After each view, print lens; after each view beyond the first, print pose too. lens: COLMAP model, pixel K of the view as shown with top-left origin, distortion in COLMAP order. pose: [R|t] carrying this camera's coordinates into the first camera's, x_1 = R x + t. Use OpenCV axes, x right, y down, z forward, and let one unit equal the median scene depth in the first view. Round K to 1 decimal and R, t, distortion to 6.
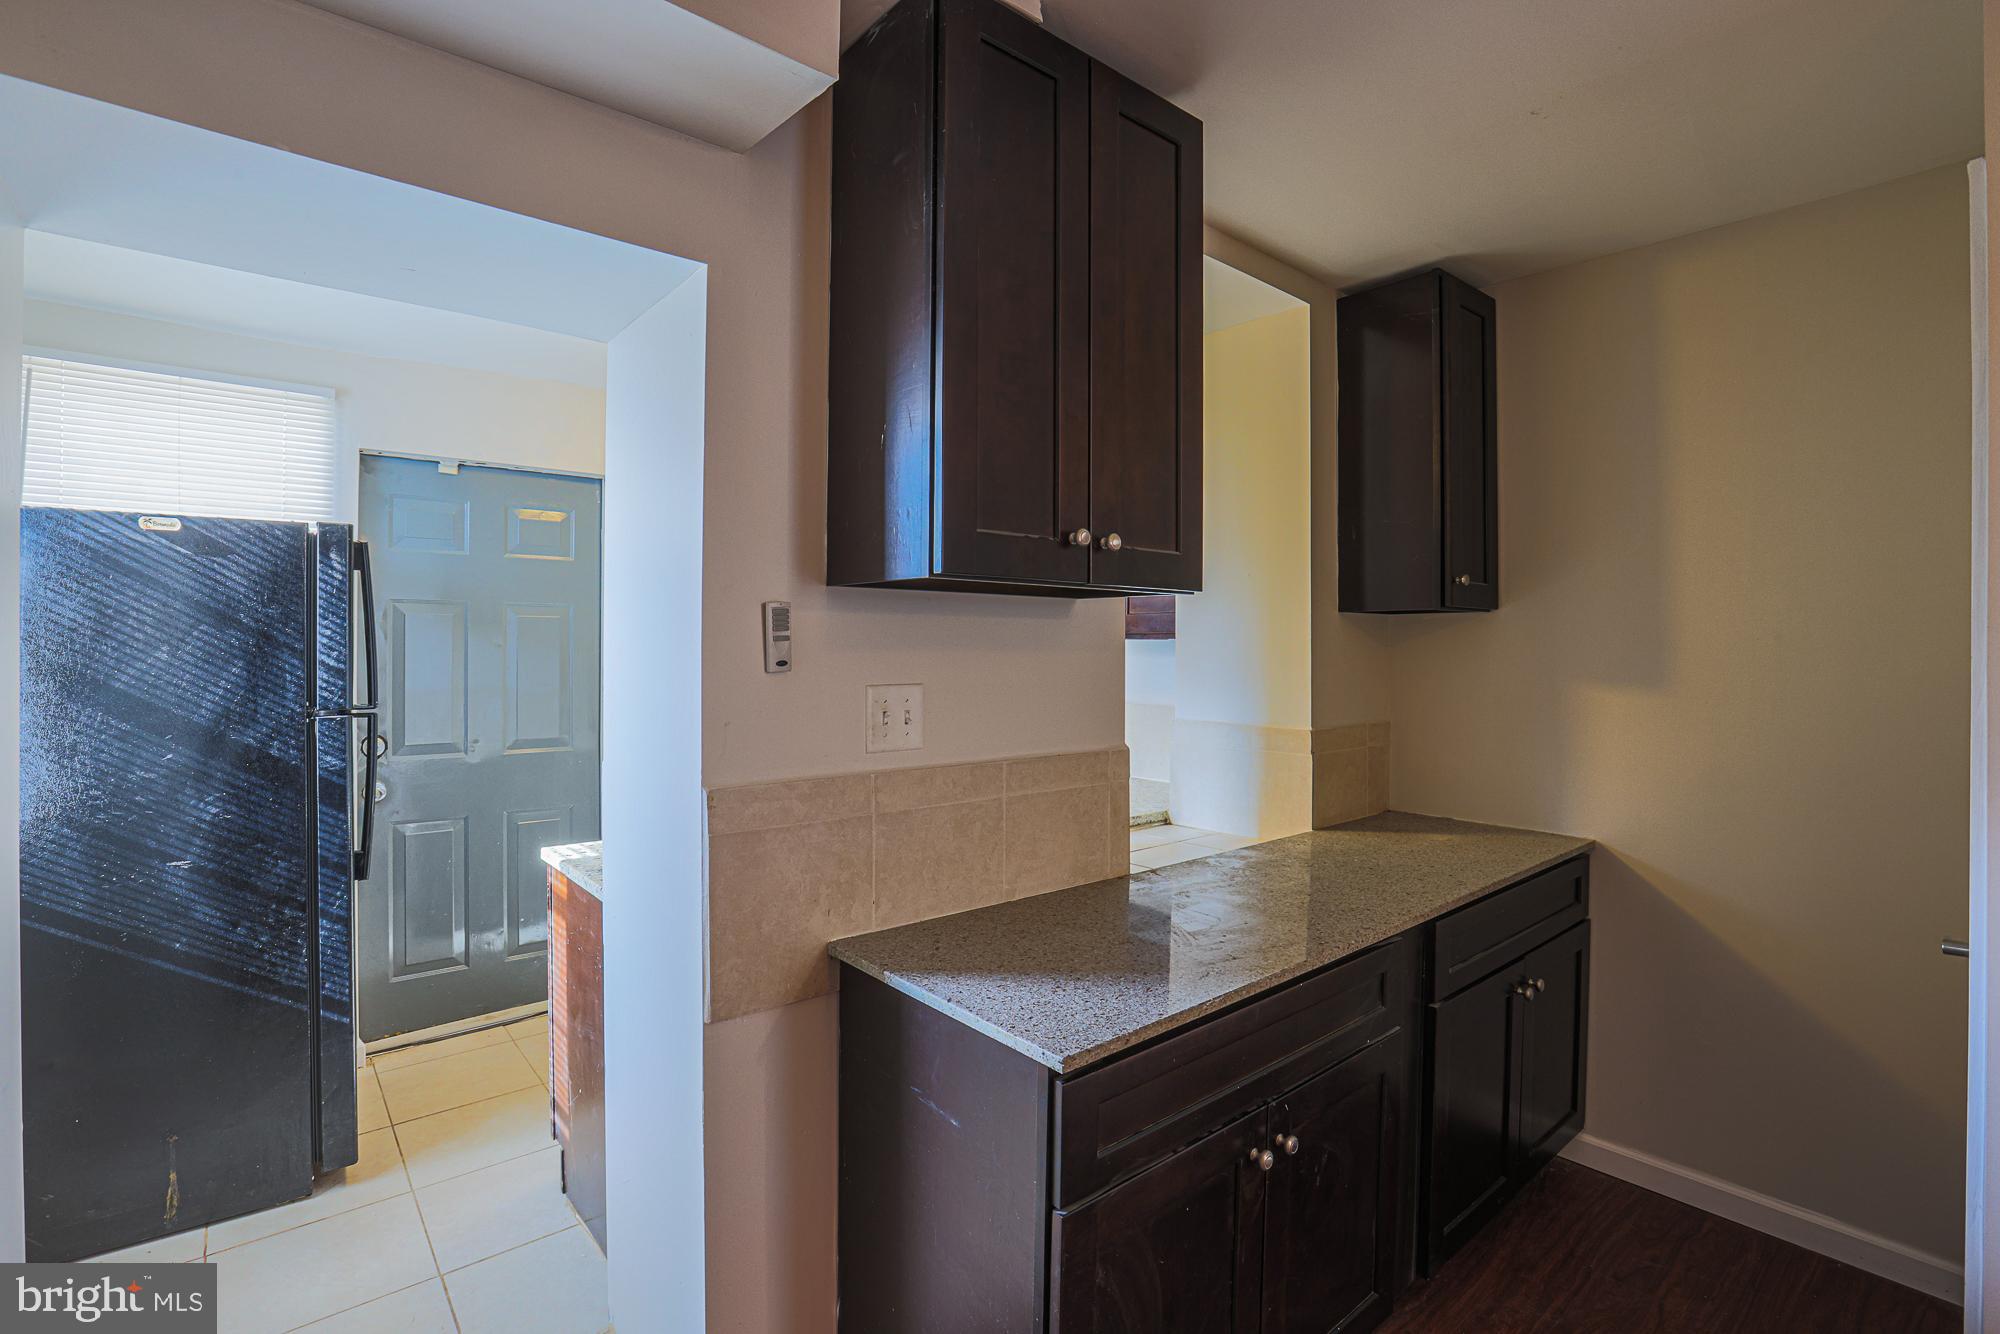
lens RADIAL K [[920.9, 0, 1001.6], [0, 920.9, 656.5], [0, 0, 1]] dist [-0.057678, 0.023911]
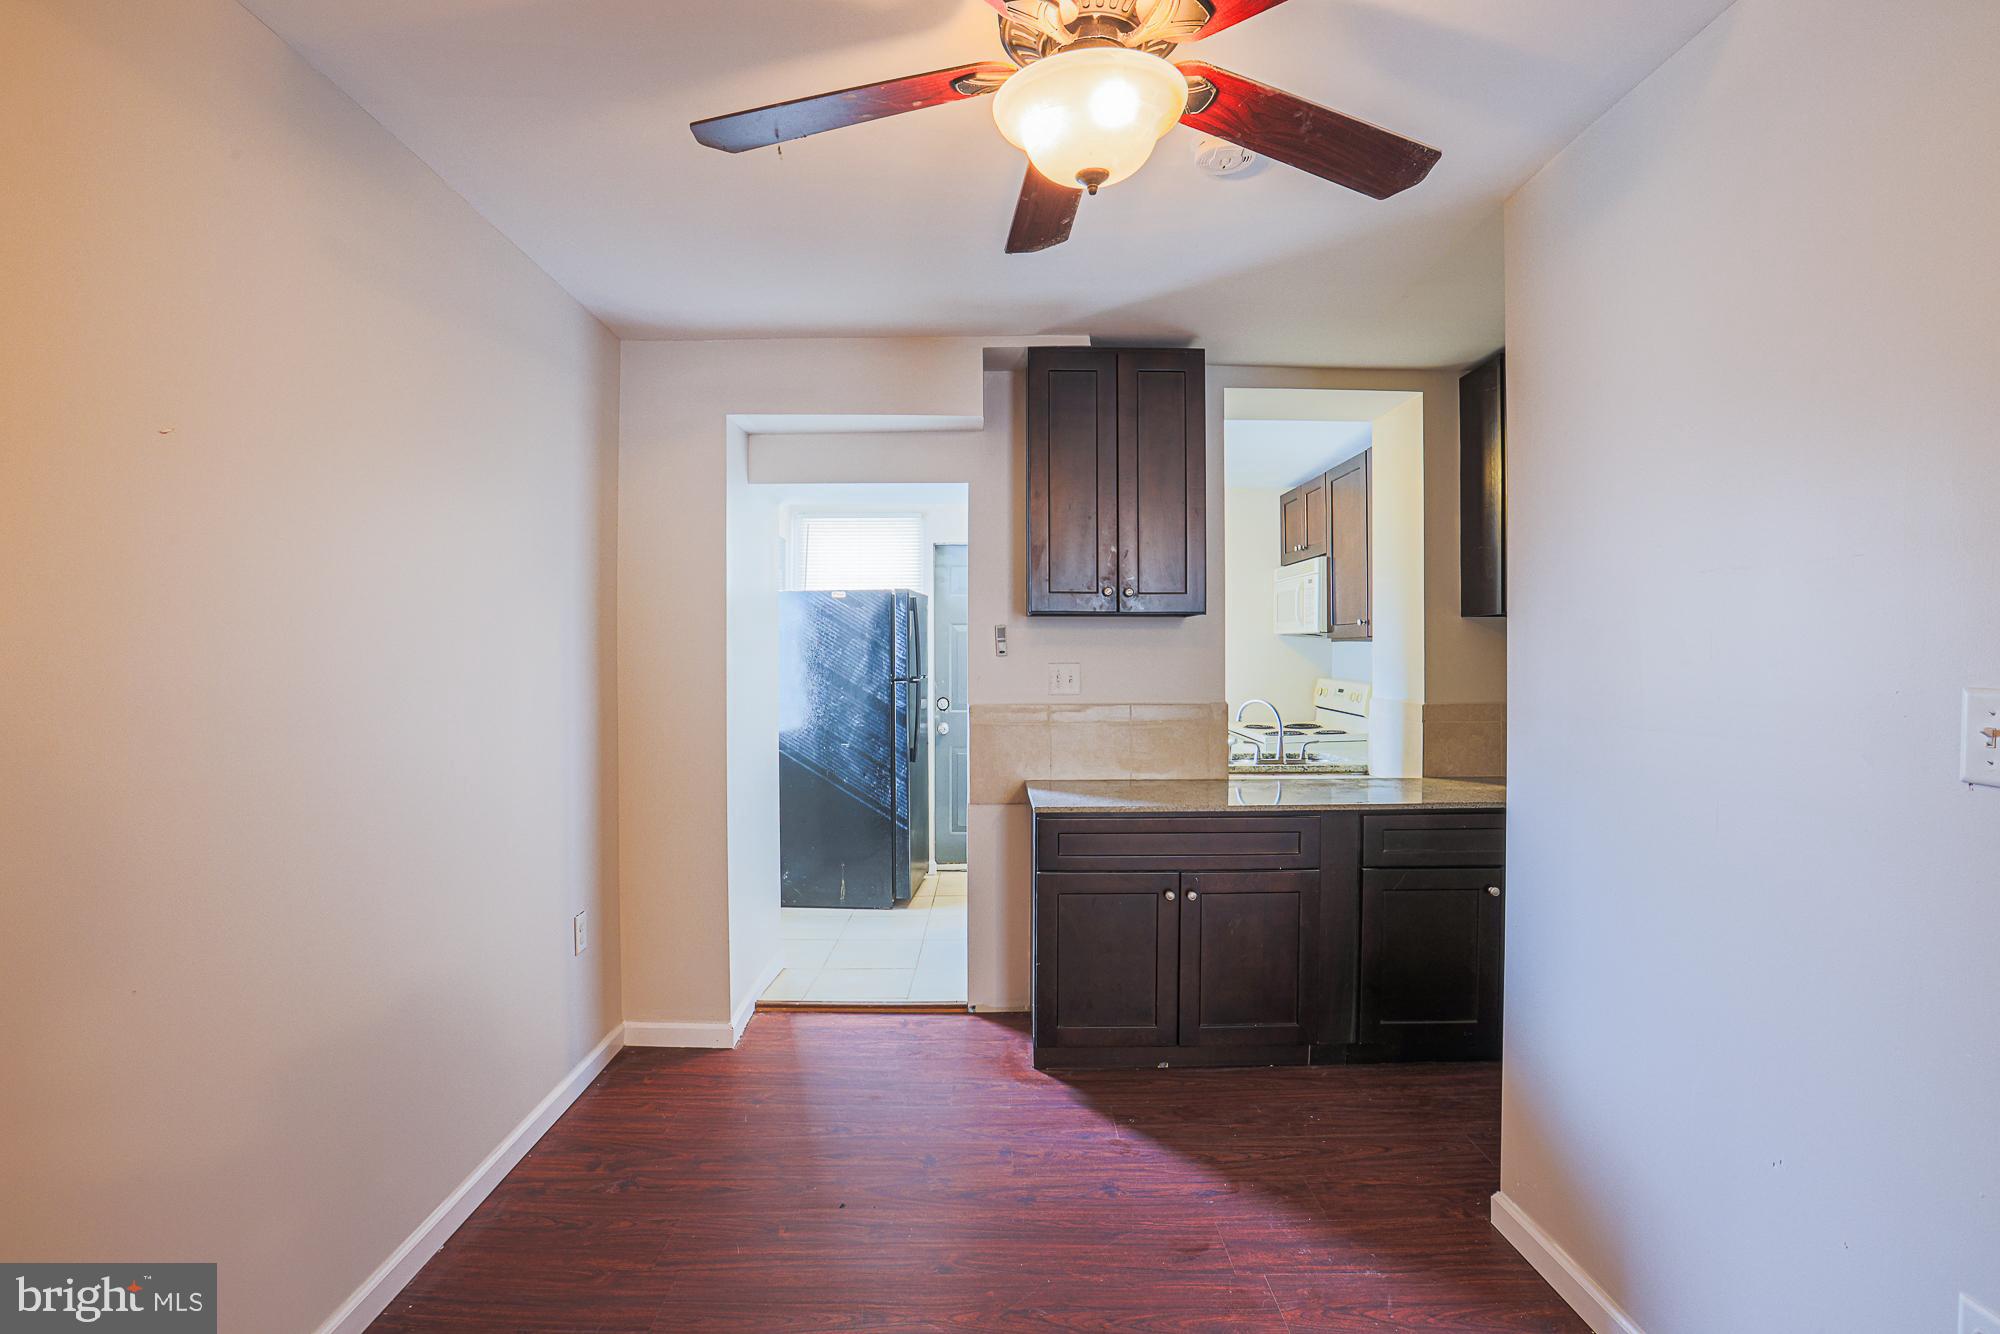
lens RADIAL K [[934.4, 0, 997.0], [0, 934.4, 676.1], [0, 0, 1]] dist [-0.049009, 0.018688]
pose [[0.767405, 0.010754, -0.641073, 0.847761], [-0.001700, 0.999890, 0.014738, 0.022680], [0.641161, -0.010220, 0.767339, -0.543484]]
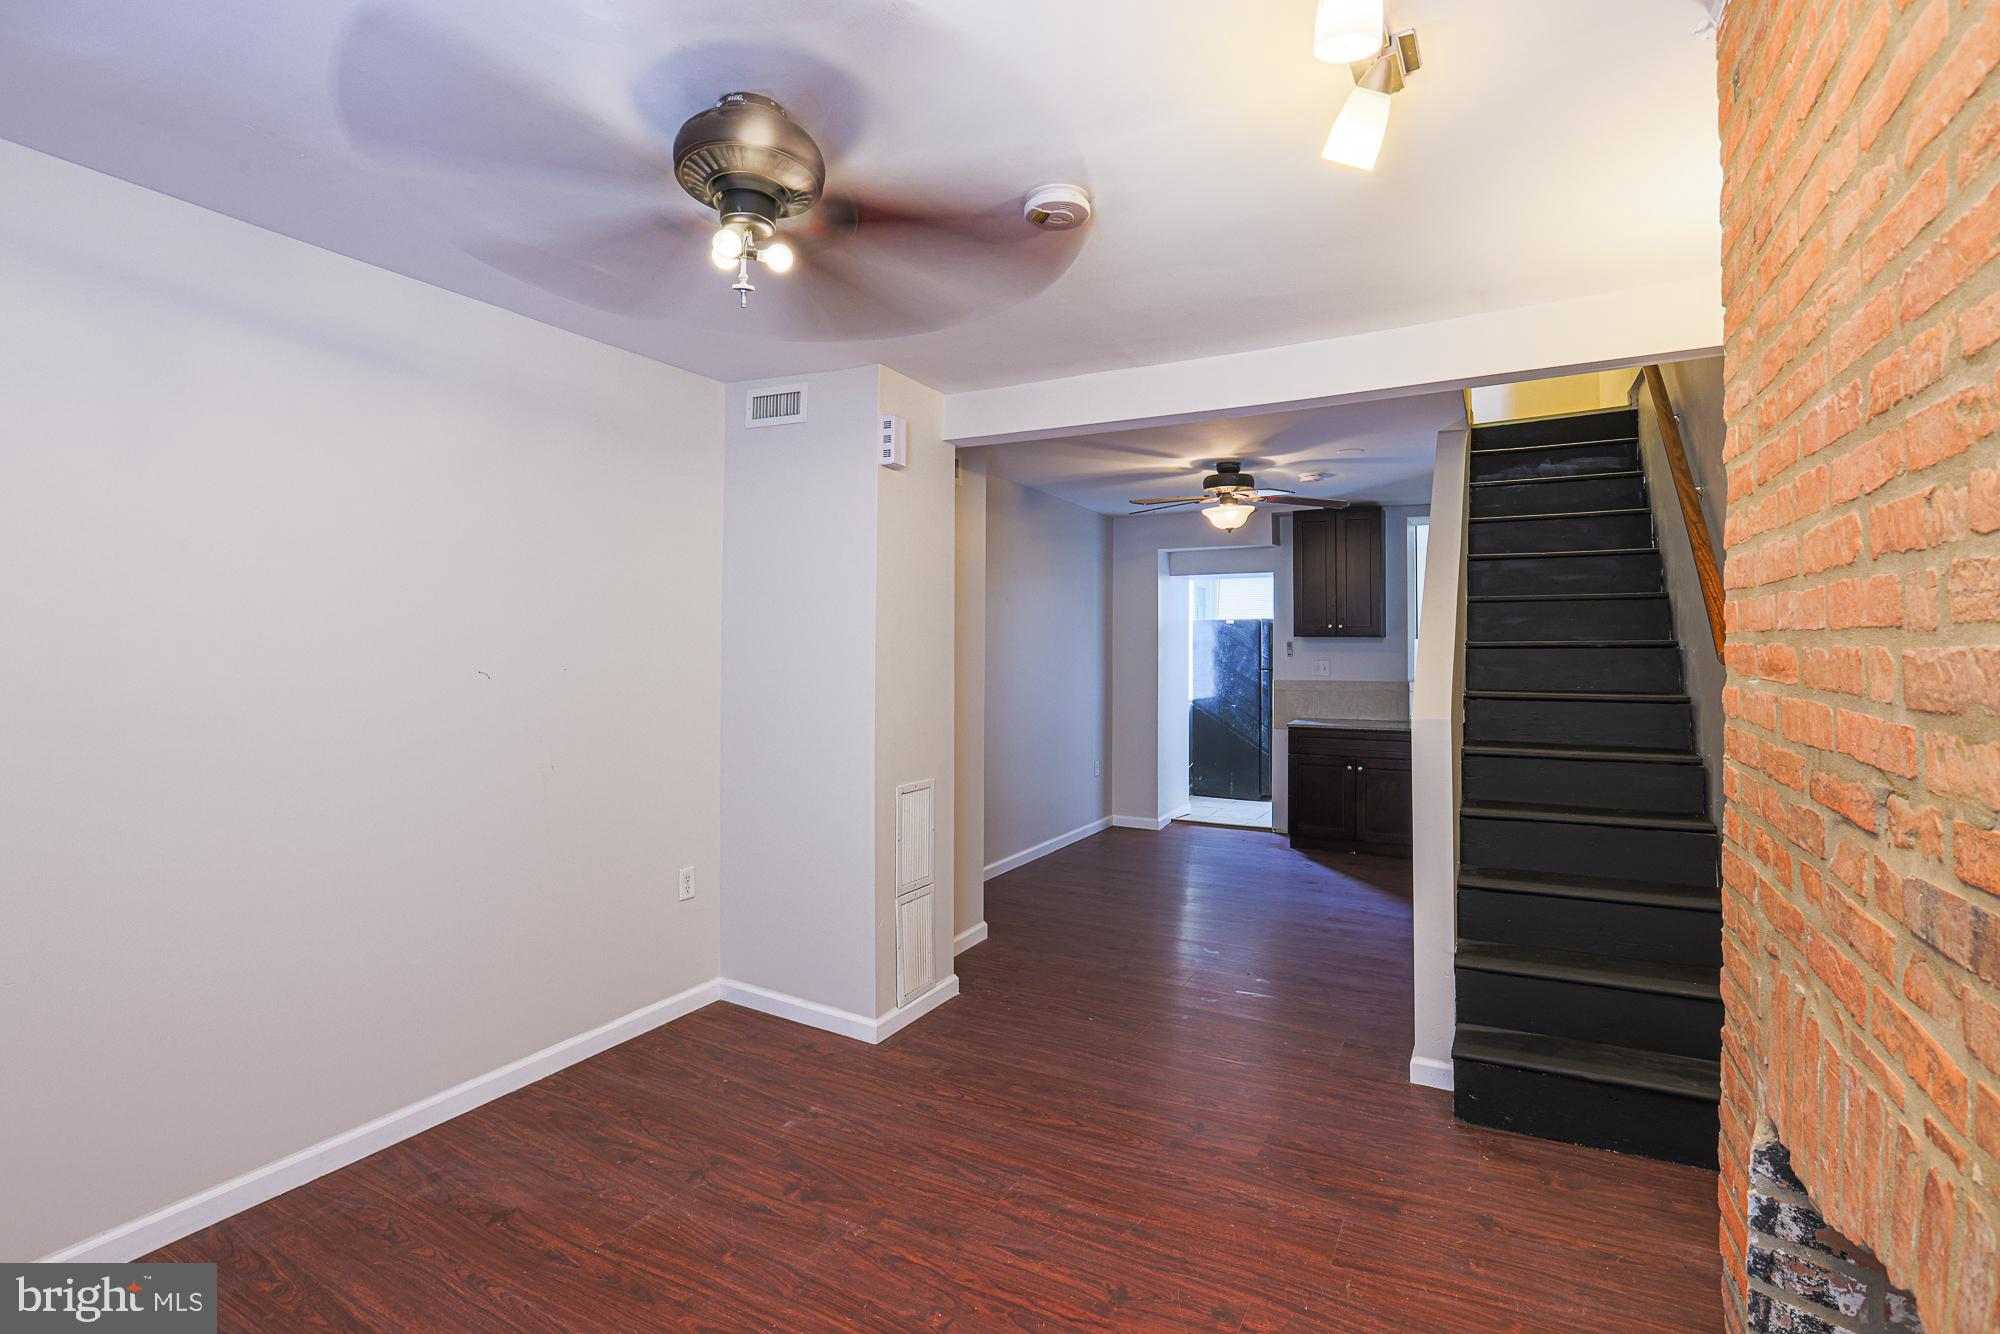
lens RADIAL K [[913.0, 0, 1006.3], [0, 913.0, 646.2], [0, 0, 1]] dist [-0.041679, 0.012914]
pose [[0.359408, -0.010439, -0.933122, 2.420524], [-0.006505, 0.999885, -0.013691, 0.025367], [0.933158, 0.010990, 0.359299, -1.367124]]
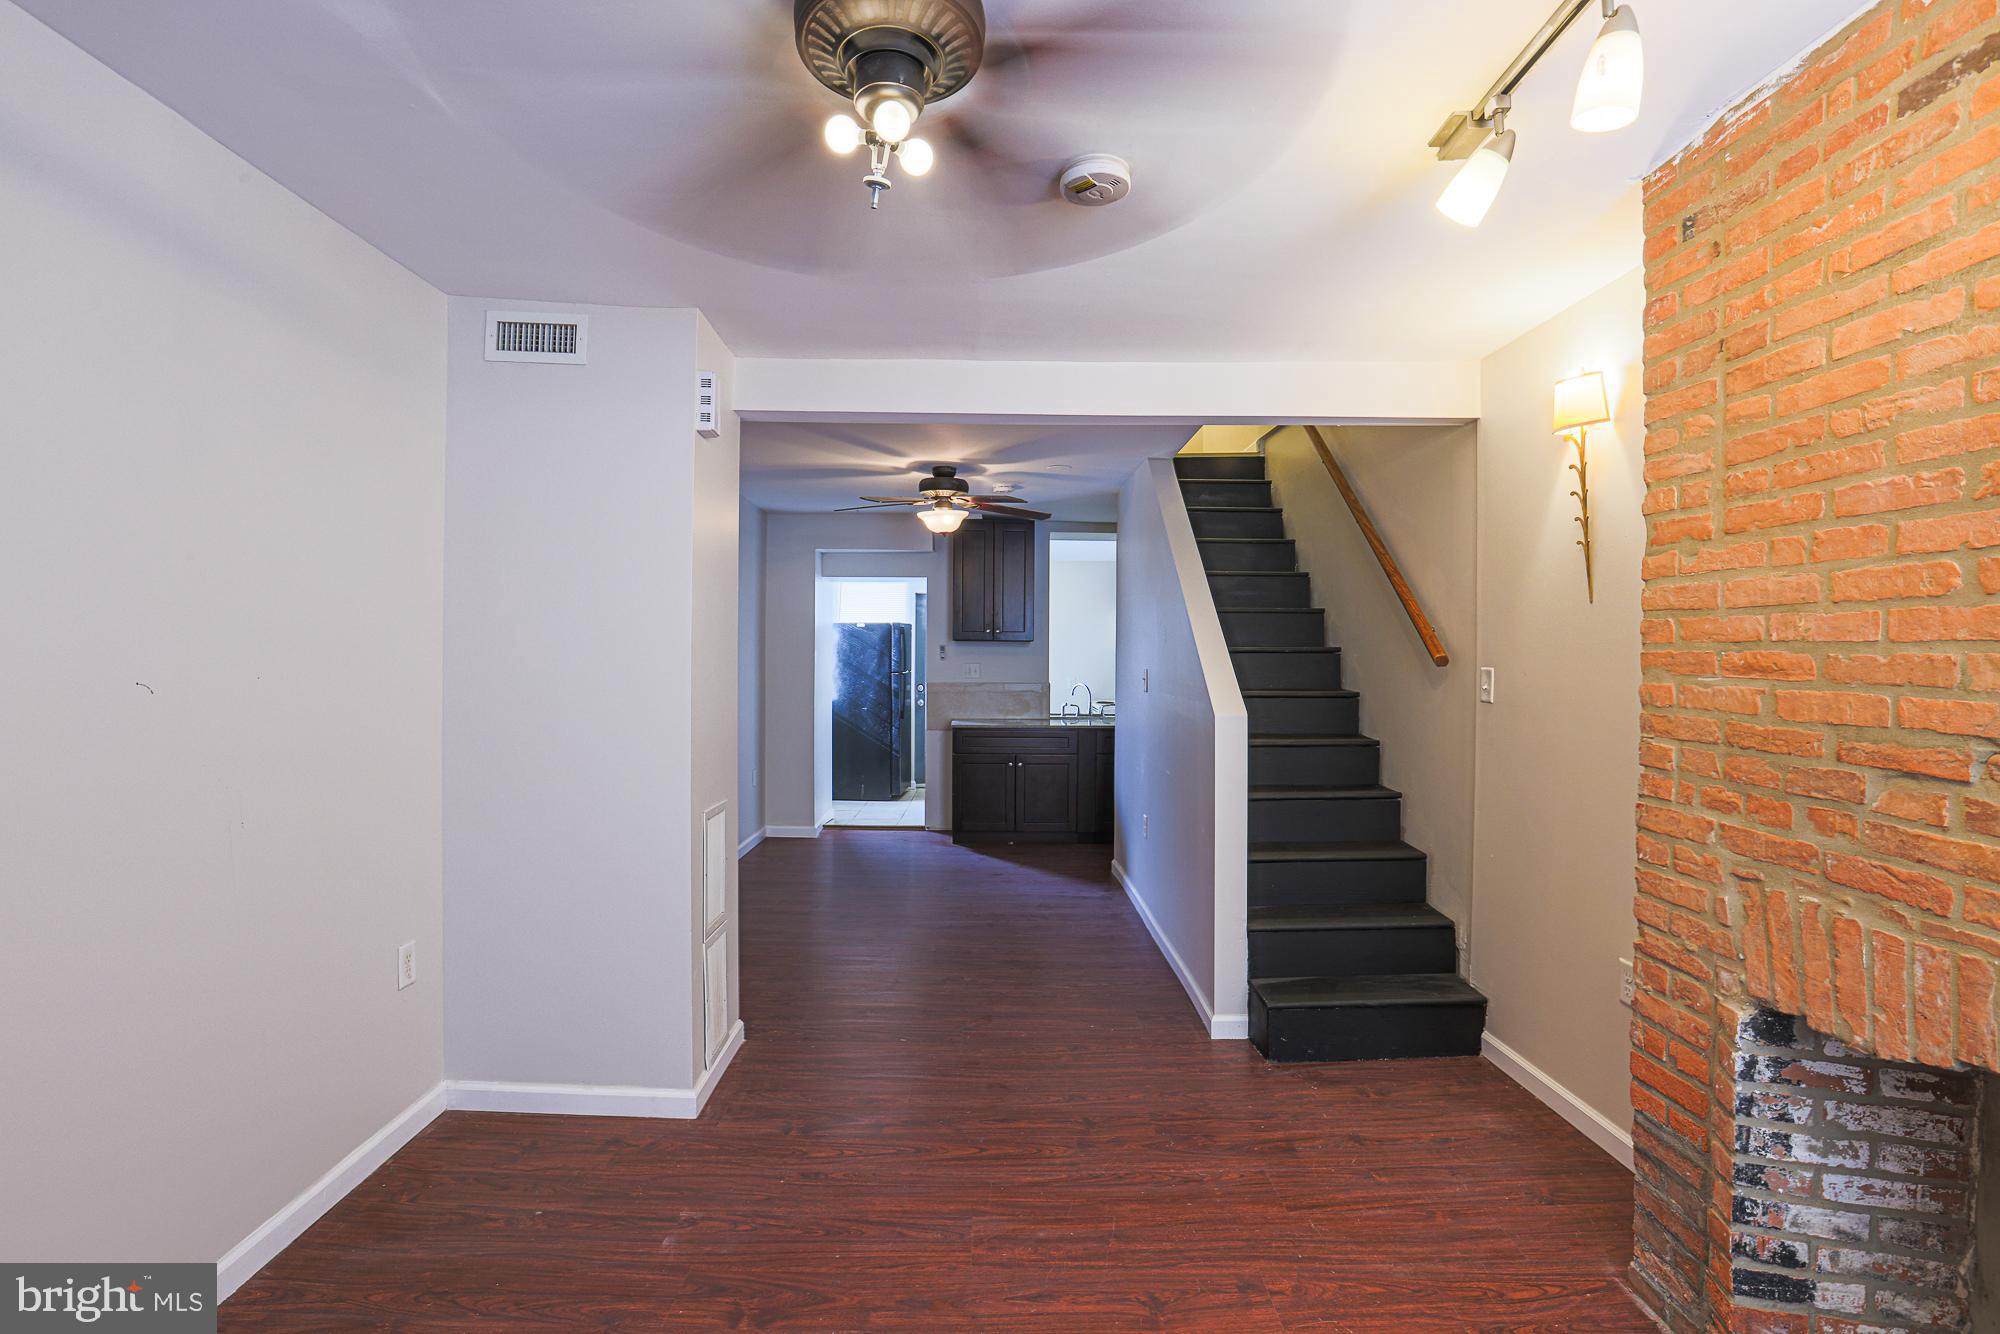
lens RADIAL K [[908.0, 0, 996.0], [0, 908.0, 663.5], [0, 0, 1]] dist [-0.046916, 0.016474]
pose [[0.769443, 0.003776, -0.638705, 2.066686], [-0.005822, 0.999982, -0.001102, 0.027785], [0.638689, 0.004567, 0.769451, -1.706826]]
